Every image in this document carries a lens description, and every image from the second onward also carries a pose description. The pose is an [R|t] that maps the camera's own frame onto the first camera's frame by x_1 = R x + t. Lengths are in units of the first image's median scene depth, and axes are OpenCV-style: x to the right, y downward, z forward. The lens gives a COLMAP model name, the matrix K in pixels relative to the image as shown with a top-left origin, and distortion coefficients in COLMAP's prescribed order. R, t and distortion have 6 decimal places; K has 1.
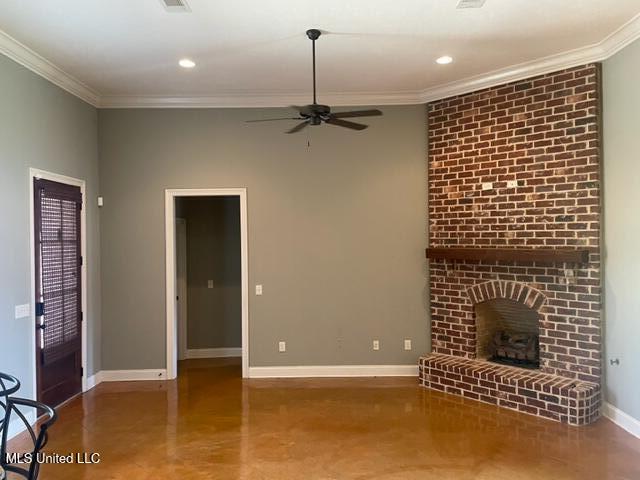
lens RADIAL K [[484.2, 0, 317.9], [0, 484.2, 241.3], [0, 0, 1]] dist [0.069488, -0.079861]
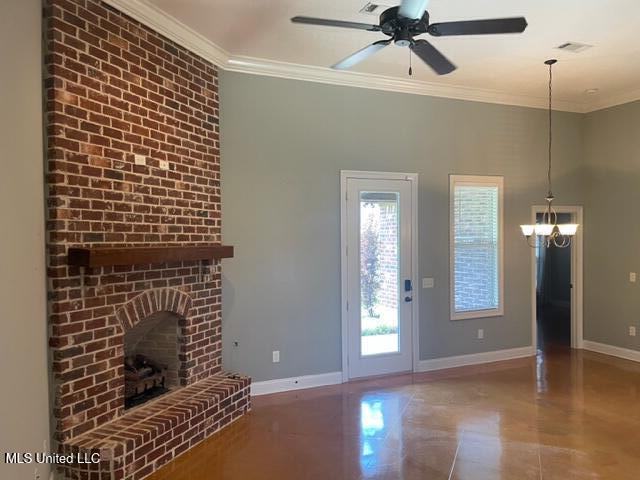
lens RADIAL K [[484.2, 0, 326.5], [0, 484.2, 246.3], [0, 0, 1]] dist [0.069488, -0.079861]
pose [[-0.414843, -0.003700, 0.909886, -0.440076], [0.014159, 0.999844, 0.010521, 0.010170], [-0.909783, 0.017248, -0.414726, 1.112328]]
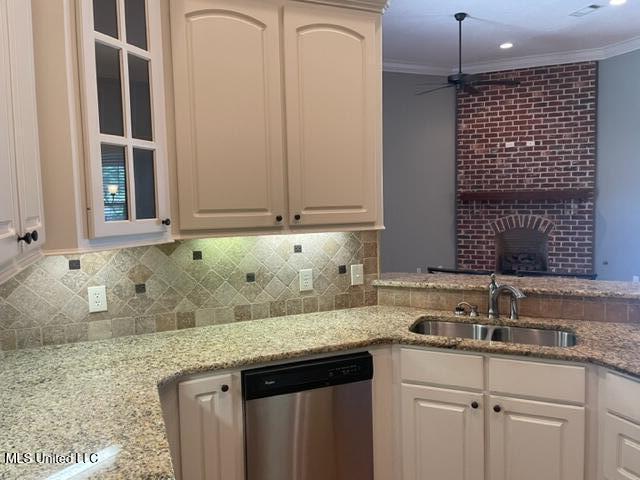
lens RADIAL K [[484.2, 0, 322.2], [0, 484.2, 237.5], [0, 0, 1]] dist [0.069488, -0.079861]
pose [[0.919873, -0.038163, 0.390354, -0.695487], [0.011089, 0.997388, 0.071378, 0.041598], [-0.392059, -0.061330, 0.917894, -0.044444]]
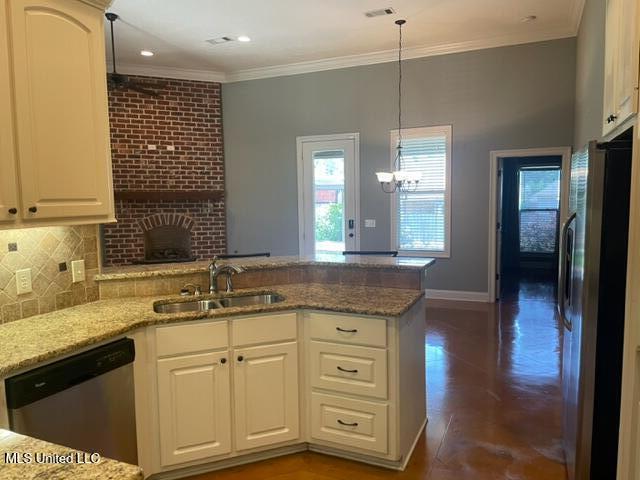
lens RADIAL K [[484.2, 0, 325.0], [0, 484.2, 240.9], [0, 0, 1]] dist [0.069488, -0.079861]
pose [[0.383727, -0.079220, 0.920042, -0.832877], [0.009241, 0.996593, 0.081957, 0.048758], [-0.923400, -0.022947, 0.383152, -0.013907]]
